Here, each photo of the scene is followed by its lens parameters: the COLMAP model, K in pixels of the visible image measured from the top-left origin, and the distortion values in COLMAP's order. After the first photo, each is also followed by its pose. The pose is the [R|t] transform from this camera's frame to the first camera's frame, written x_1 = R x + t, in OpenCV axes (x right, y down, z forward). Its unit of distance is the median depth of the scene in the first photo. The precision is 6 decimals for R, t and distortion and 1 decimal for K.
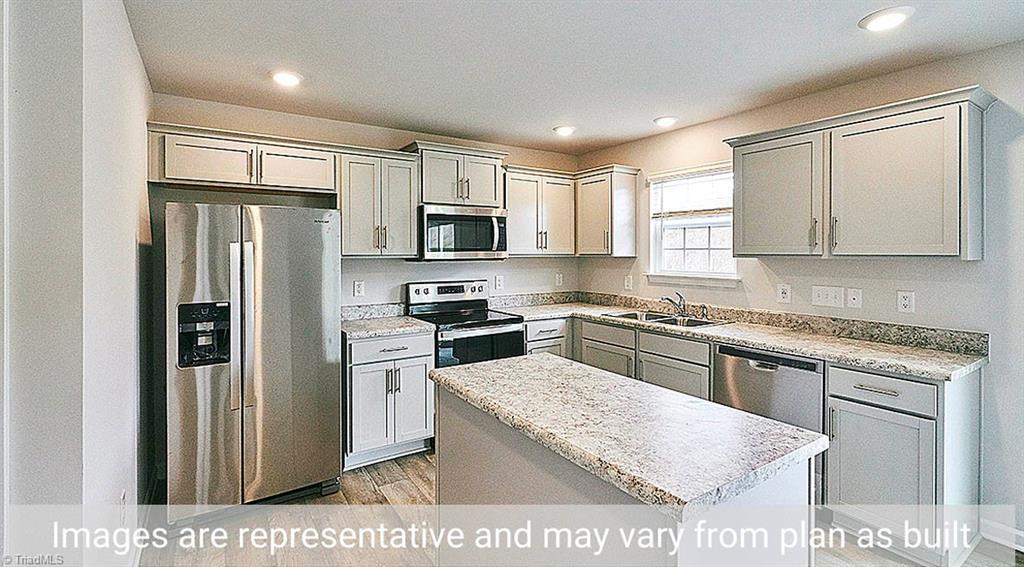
lens RADIAL K [[458.2, 0, 508.7], [0, 458.2, 254.6], [0, 0, 1]] dist [0.002205, 0.000502]
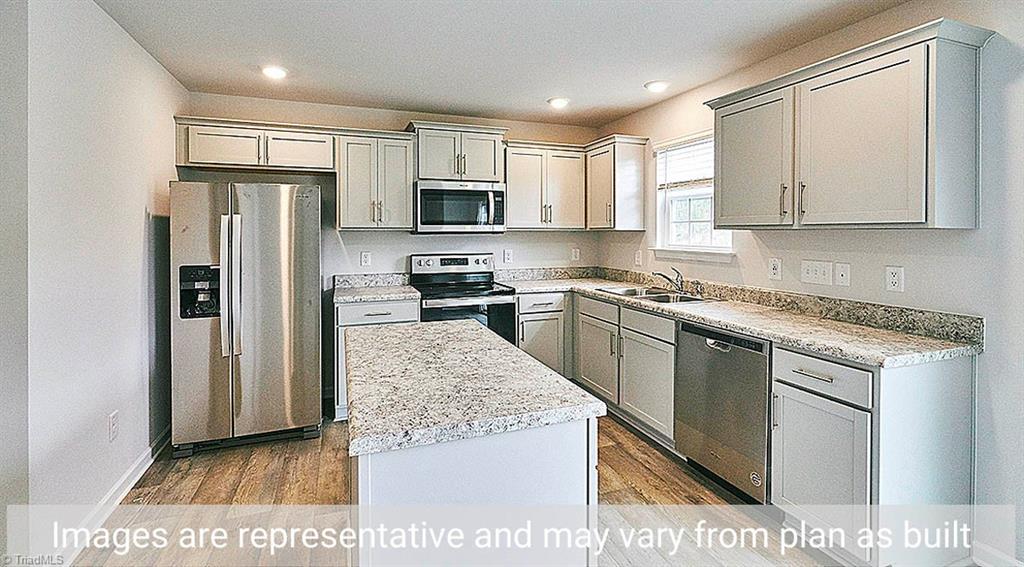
lens RADIAL K [[458.2, 0, 514.9], [0, 458.2, 236.9], [0, 0, 1]] dist [0.002205, 0.000502]
pose [[0.976188, 0.002934, -0.216905, 0.286843], [-0.001878, 0.999985, 0.005074, 0.017126], [0.216917, -0.004546, 0.976179, 0.009559]]
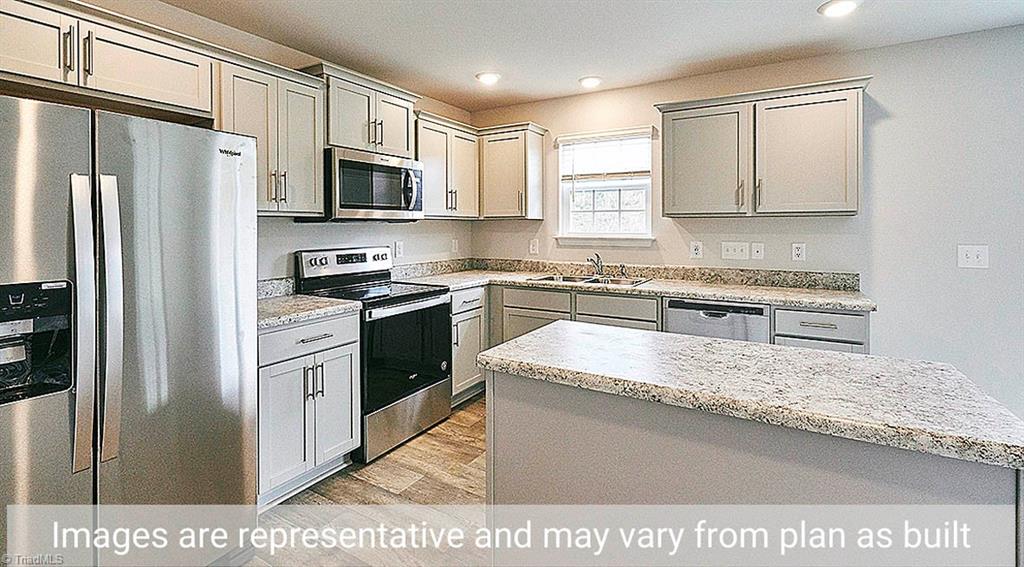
lens RADIAL K [[458.2, 0, 510.1], [0, 458.2, 226.5], [0, 0, 1]] dist [0.002205, 0.000502]
pose [[0.900093, -0.001057, 0.435697, -0.274239], [0.003810, 0.999978, -0.005444, 0.031625], [-0.435682, 0.006560, 0.900077, 0.194491]]
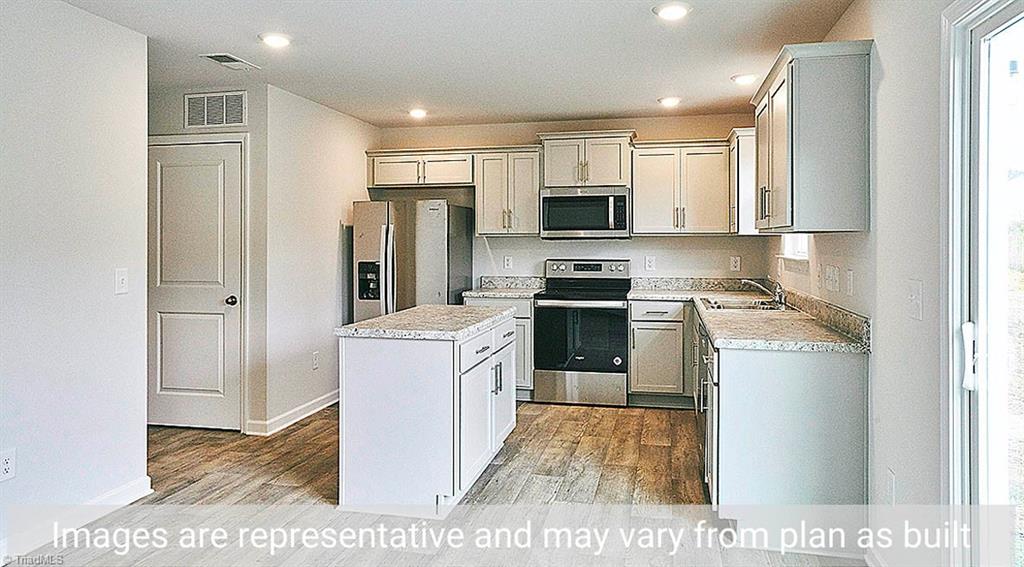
lens RADIAL K [[681.0, 0, 521.1], [0, 681.0, 242.5], [0, 0, 1]] dist [-0.014298, 0.024693]
pose [[0.698622, 0.002928, -0.715485, 1.066205], [-0.003449, 0.999994, 0.000724, 0.023458], [0.715483, 0.001962, 0.698627, -0.232525]]
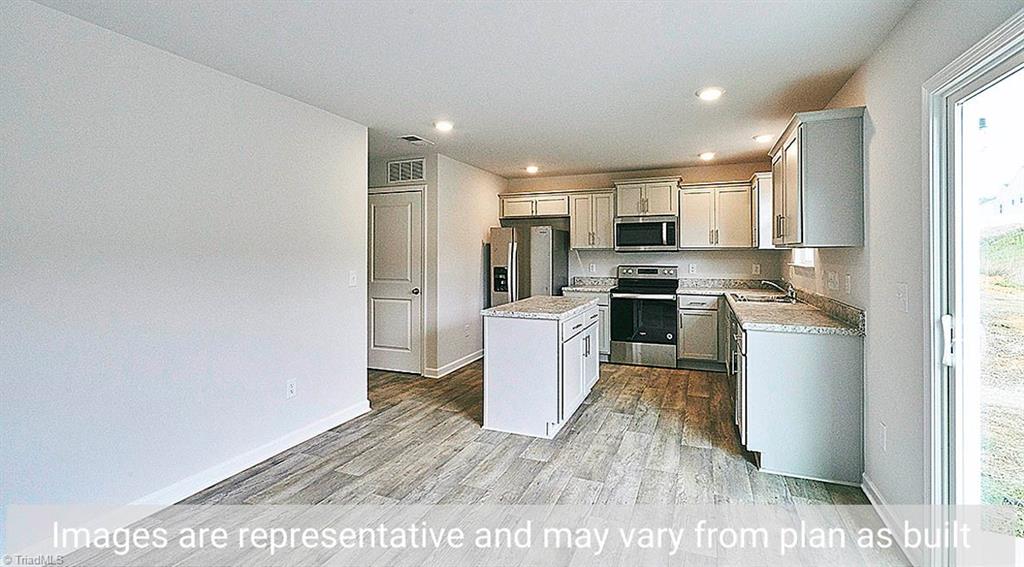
lens RADIAL K [[458.2, 0, 525.0], [0, 458.2, 249.6], [0, 0, 1]] dist [0.002205, 0.000502]
pose [[0.576679, -0.005006, -0.816955, 1.069357], [-0.002504, 0.999966, -0.007895, 0.021168], [0.816967, 0.006599, 0.576647, -0.251323]]
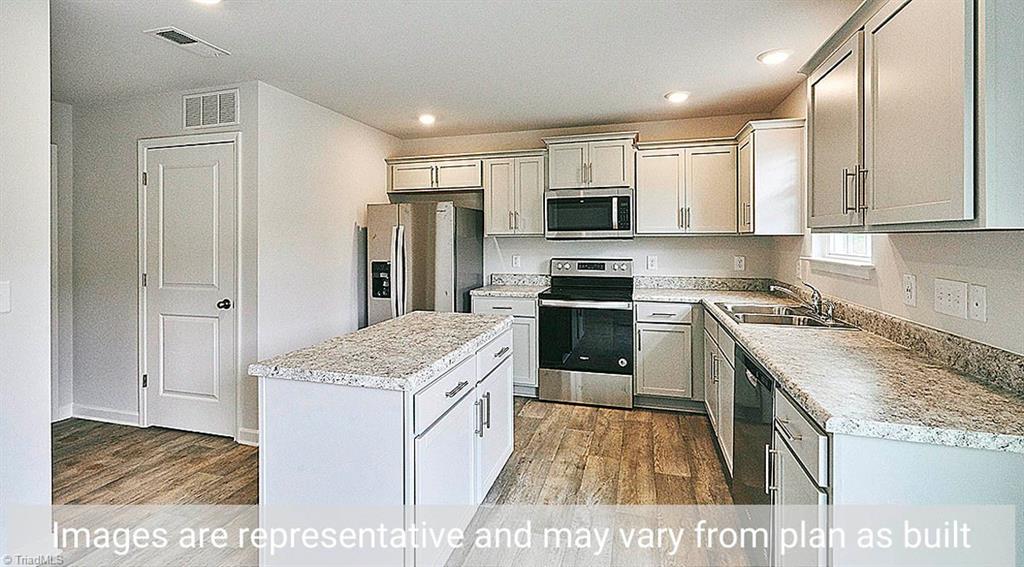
lens RADIAL K [[458.2, 0, 511.2], [0, 458.2, 238.5], [0, 0, 1]] dist [0.002205, 0.000502]
pose [[0.649317, -0.001412, -0.760517, 0.703108], [-0.000457, 0.999997, -0.002247, 0.015705], [0.760518, 0.001807, 0.649315, 0.180787]]
